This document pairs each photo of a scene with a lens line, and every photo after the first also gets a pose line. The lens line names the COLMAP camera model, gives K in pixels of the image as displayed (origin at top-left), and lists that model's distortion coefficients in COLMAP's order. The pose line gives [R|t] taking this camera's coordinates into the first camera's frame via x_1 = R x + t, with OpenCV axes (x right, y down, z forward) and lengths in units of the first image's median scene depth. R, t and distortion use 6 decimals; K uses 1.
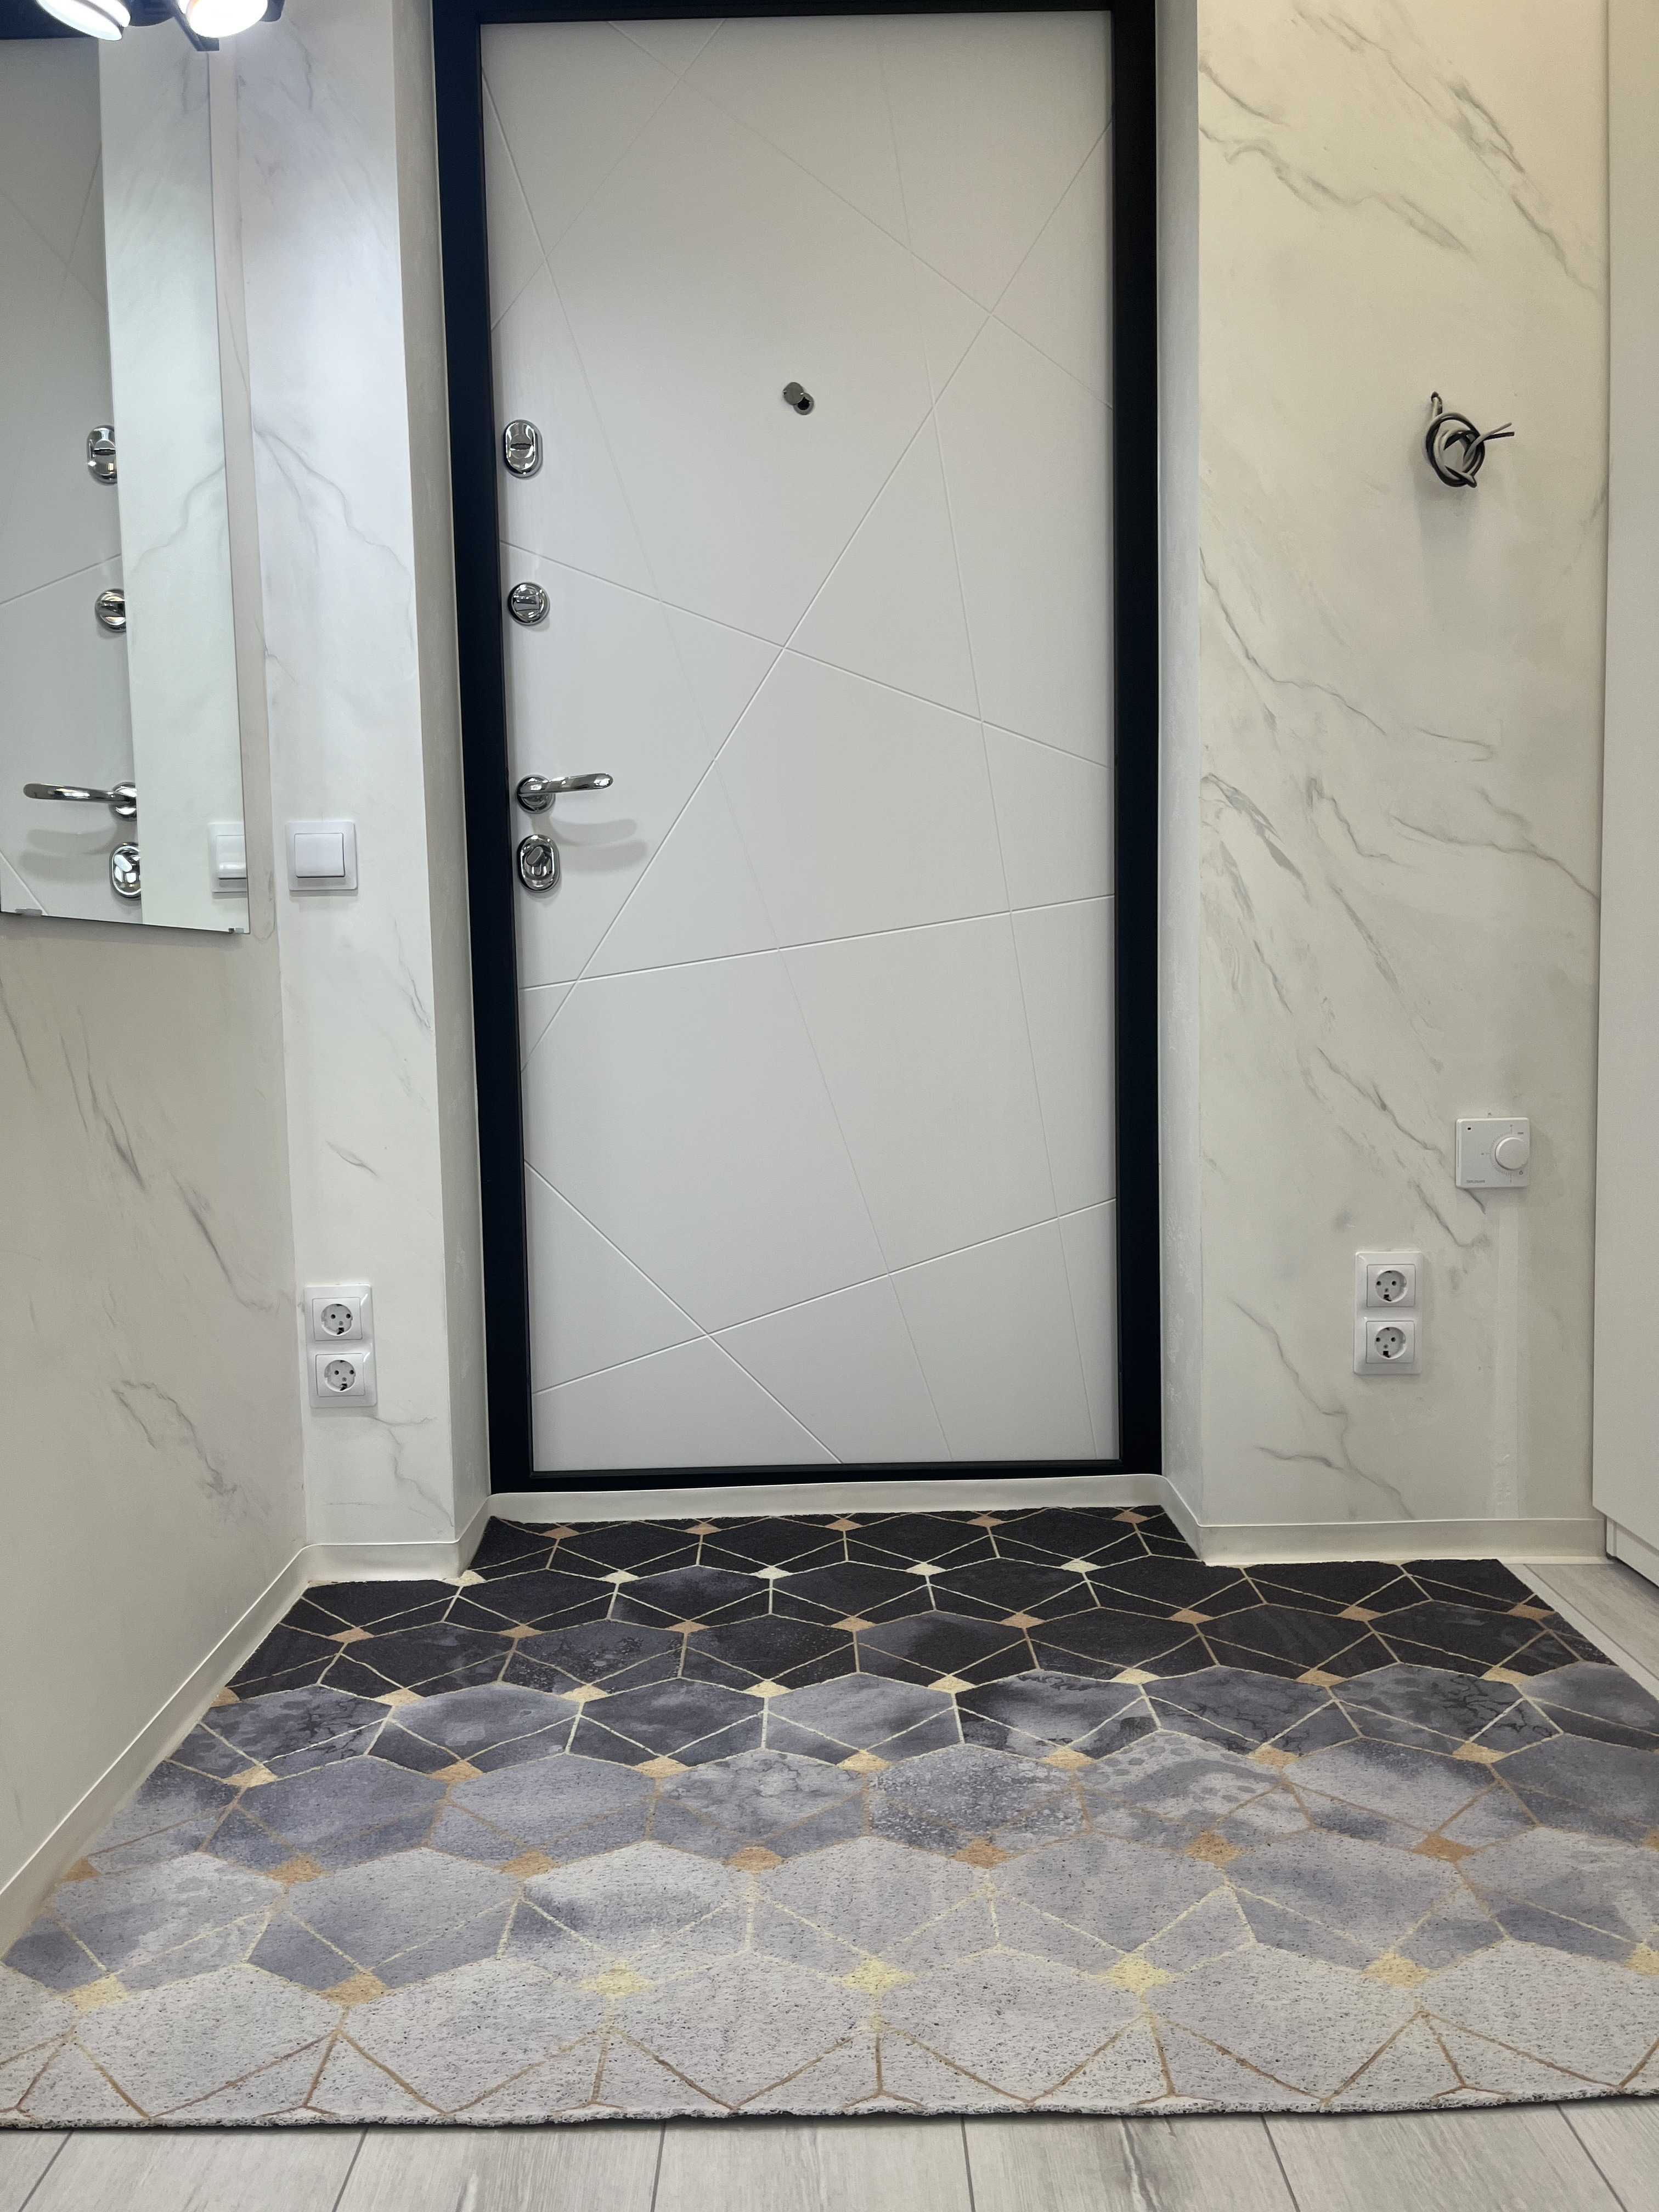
lens RADIAL K [[1684.2, 0, 813.6], [0, 1684.2, 1109.0], [0, 0, 1]] dist [0.039683, -0.039015]
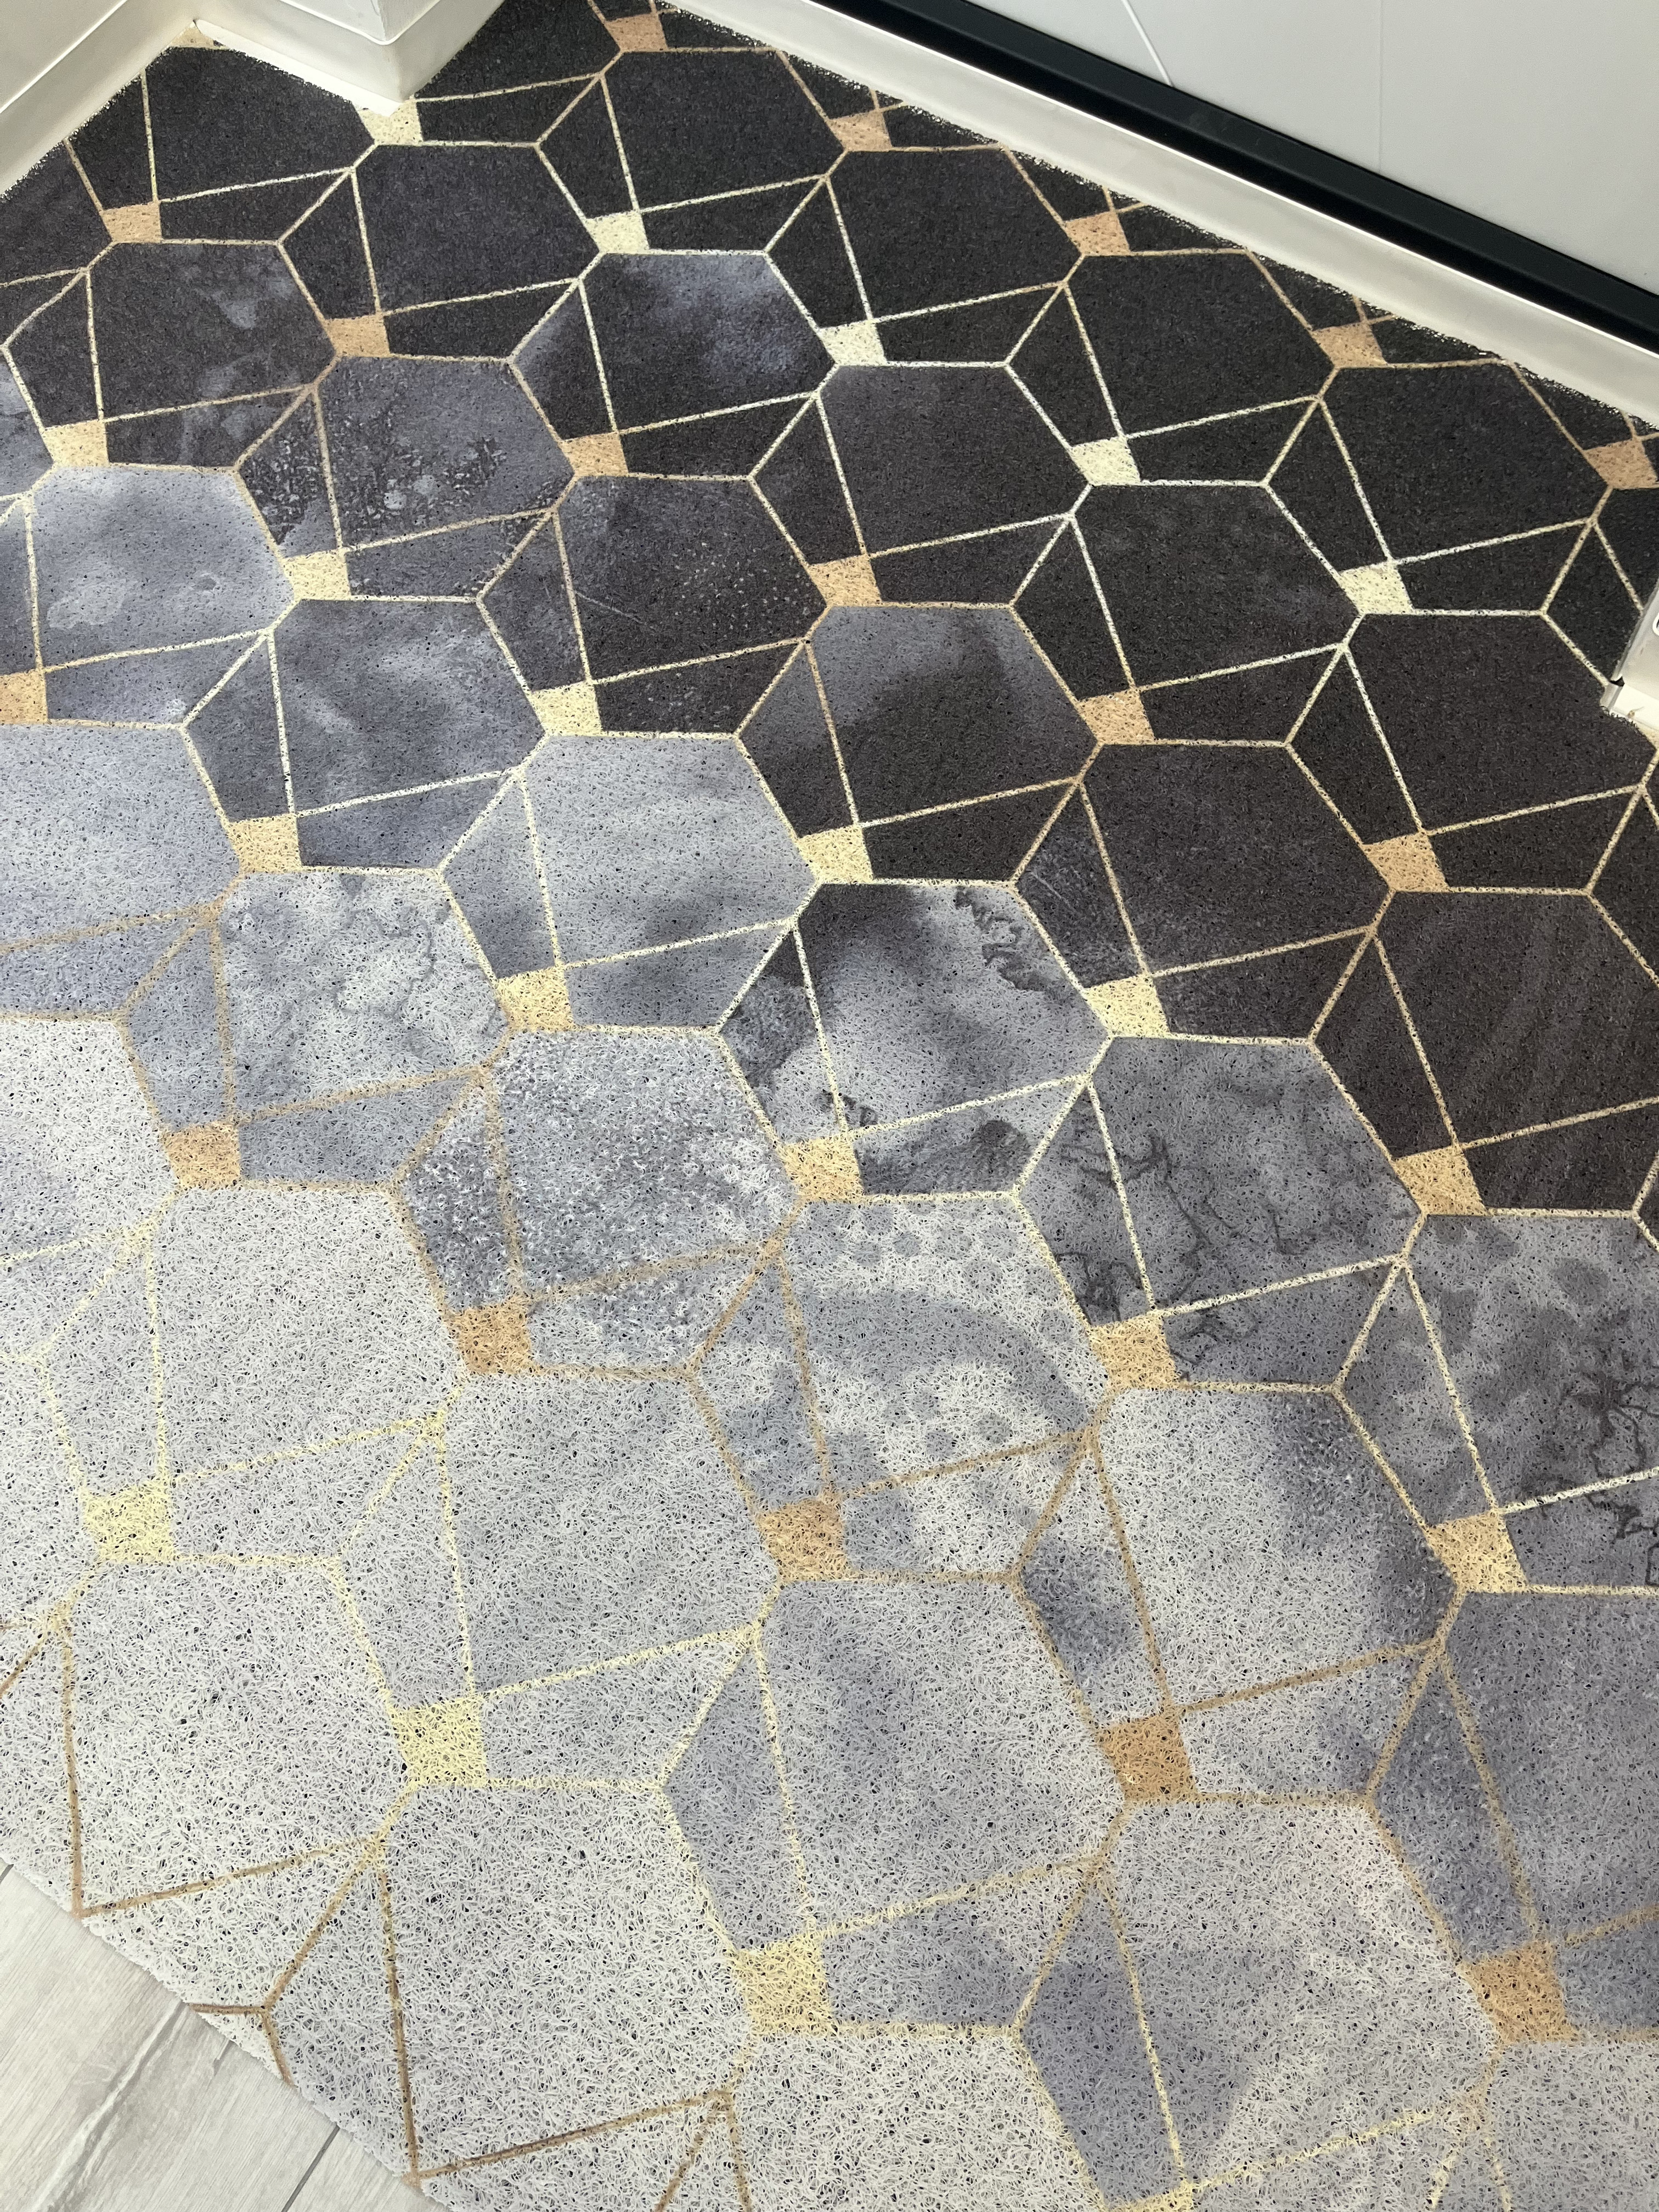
lens RADIAL K [[1684.2, 0, 813.6], [0, 1684.2, 1109.0], [0, 0, 1]] dist [0.039683, -0.039015]
pose [[0.850441, 0.498770, -0.167270, 0.182307], [-0.069753, 0.422064, 0.903879, -0.113975], [0.521426, -0.757028, 0.393731, 0.614768]]
